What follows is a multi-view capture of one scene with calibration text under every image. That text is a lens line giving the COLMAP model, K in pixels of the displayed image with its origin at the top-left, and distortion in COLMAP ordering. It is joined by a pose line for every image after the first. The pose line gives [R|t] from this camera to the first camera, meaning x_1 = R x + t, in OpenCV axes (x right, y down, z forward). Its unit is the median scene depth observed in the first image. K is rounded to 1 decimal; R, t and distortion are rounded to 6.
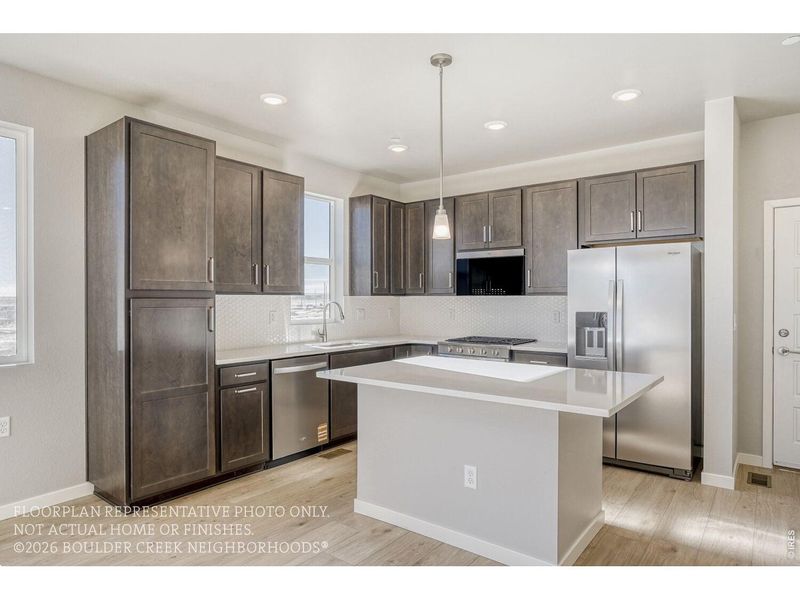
lens RADIAL K [[485.7, 0, 385.0], [0, 485.7, 308.0], [0, 0, 1]] dist [-0.003062, 0.002439]
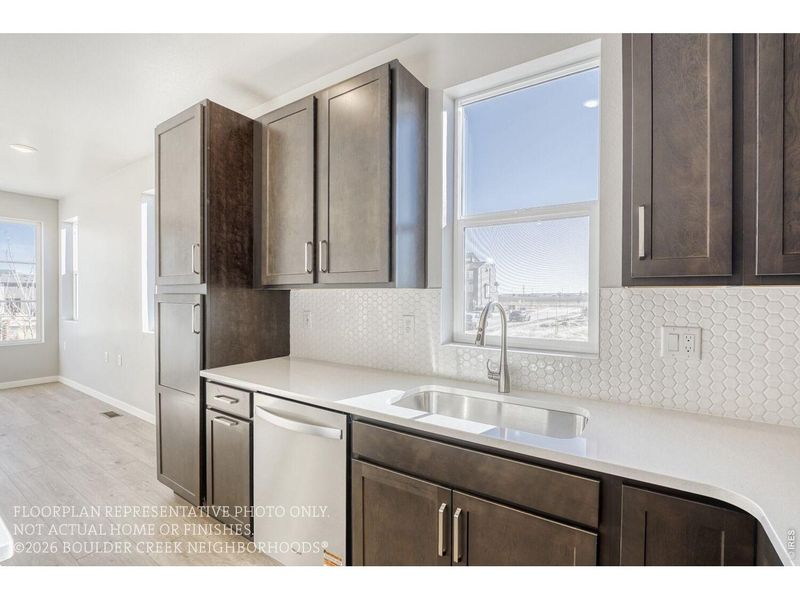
lens RADIAL K [[372.0, 0, 398.4], [0, 372.0, 300.7], [0, 0, 1]] dist [-0.021809, 0.001785]
pose [[0.107775, 0.018123, -0.994010, 0.217087], [-0.021109, 0.999650, 0.015937, -0.018305], [0.993951, 0.019265, 0.108120, 0.923574]]
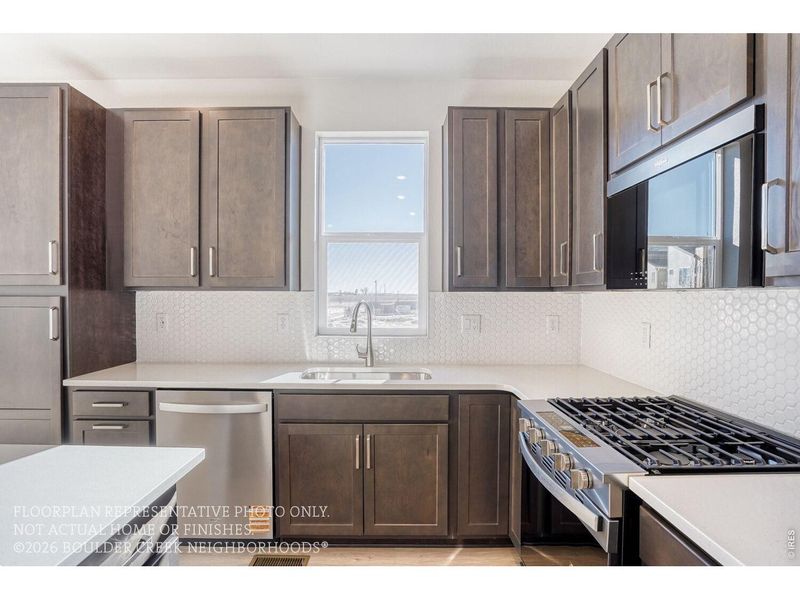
lens RADIAL K [[440.4, 0, 393.1], [0, 440.4, 302.1], [0, 0, 1]] dist [-0.033769, 0.017932]
pose [[0.631556, 0.015429, -0.775177, 0.352620], [-0.016415, 0.999844, 0.006527, -0.017019], [0.775157, 0.008603, 0.631710, 0.712199]]
